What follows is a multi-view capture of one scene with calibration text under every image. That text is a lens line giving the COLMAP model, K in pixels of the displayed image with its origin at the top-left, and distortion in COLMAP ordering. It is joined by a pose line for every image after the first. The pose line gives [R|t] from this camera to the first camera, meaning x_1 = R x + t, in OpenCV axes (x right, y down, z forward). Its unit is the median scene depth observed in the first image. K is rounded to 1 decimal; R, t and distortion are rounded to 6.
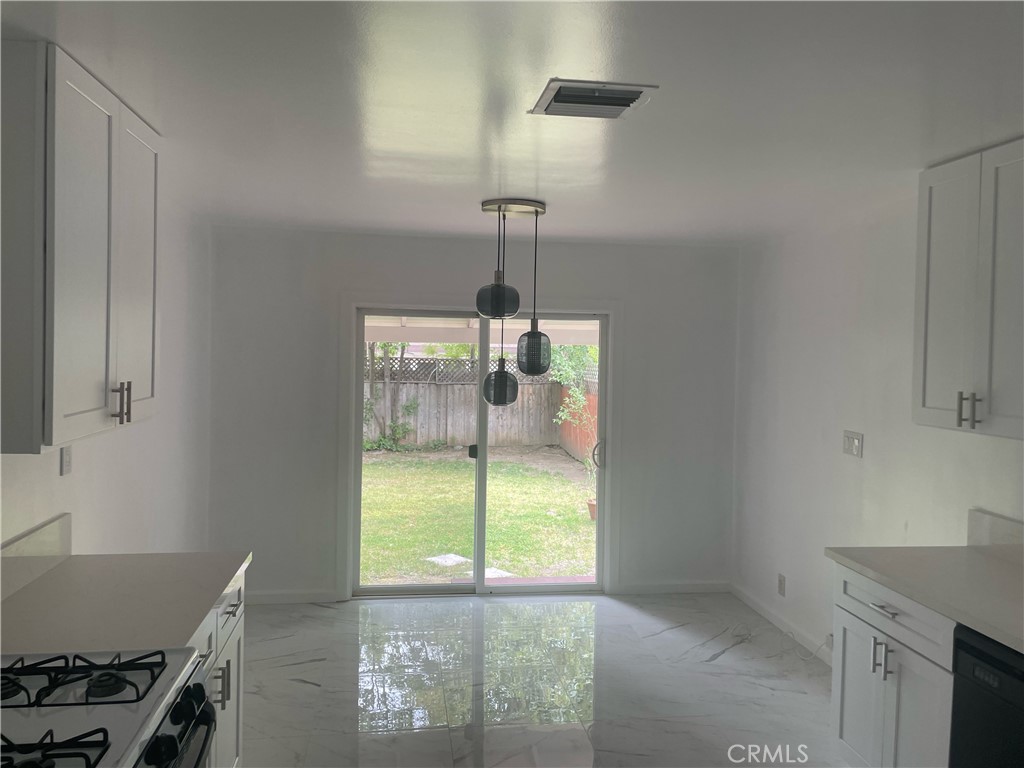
lens RADIAL K [[762.6, 0, 512.0], [0, 762.6, 384.0], [0, 0, 1]] dist [-0.002003, -0.010405]
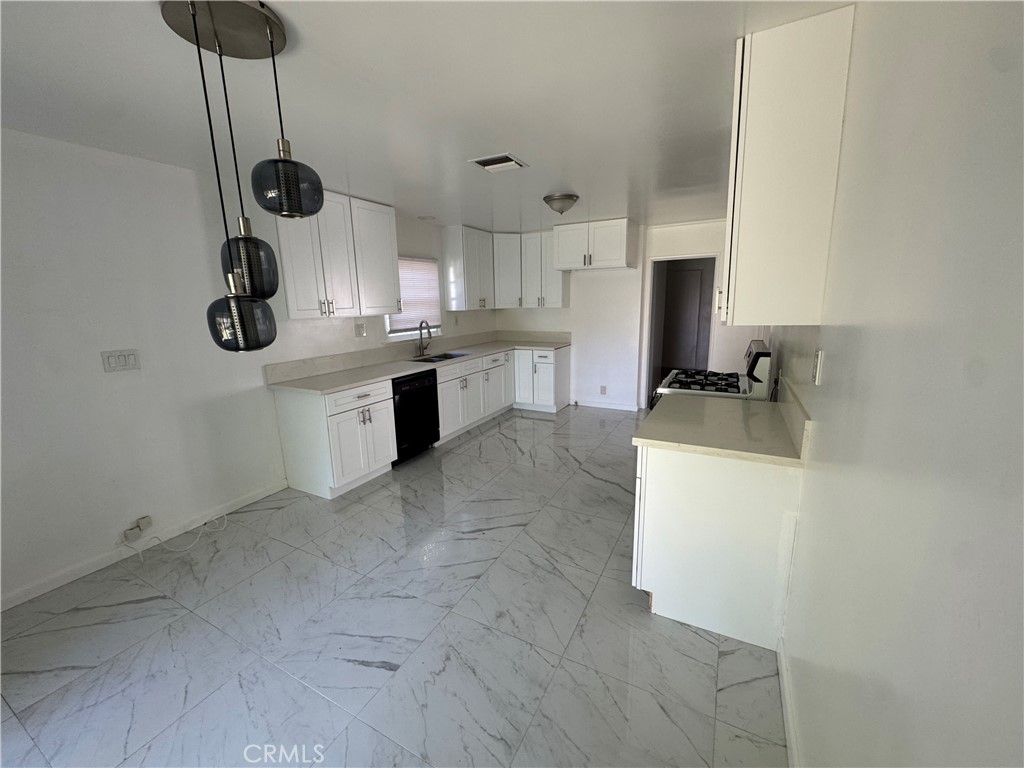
lens RADIAL K [[410.2, 0, 512.0], [0, 410.2, 384.0], [0, 0, 1]] dist [-0.000424, 0.000008]
pose [[-0.802879, -0.112279, 0.585473, -0.418173], [0.042703, 0.968749, 0.244341, -0.015428], [-0.594610, 0.221178, -0.772993, 1.186855]]
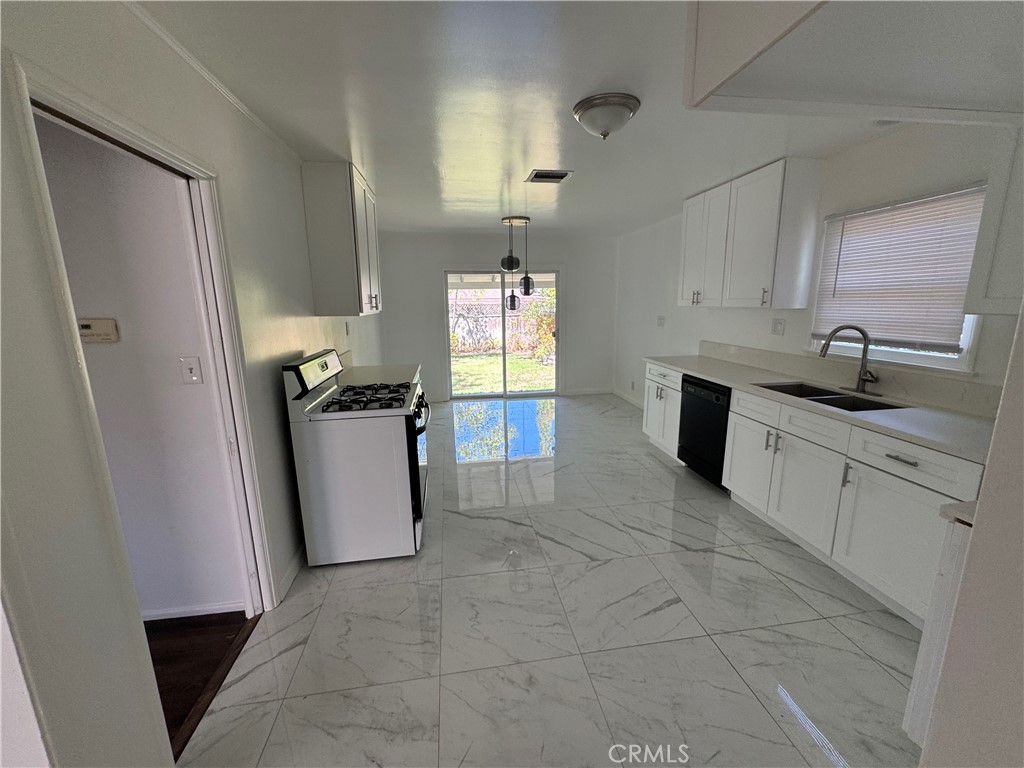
lens RADIAL K [[410.2, 0, 512.0], [0, 410.2, 384.0], [0, 0, 1]] dist [-0.000424, 0.000008]
pose [[0.999598, -0.028343, -0.000180, -0.024848], [0.028041, 0.987952, 0.152199, 0.065423], [-0.004136, -0.152143, 0.988350, -0.297061]]
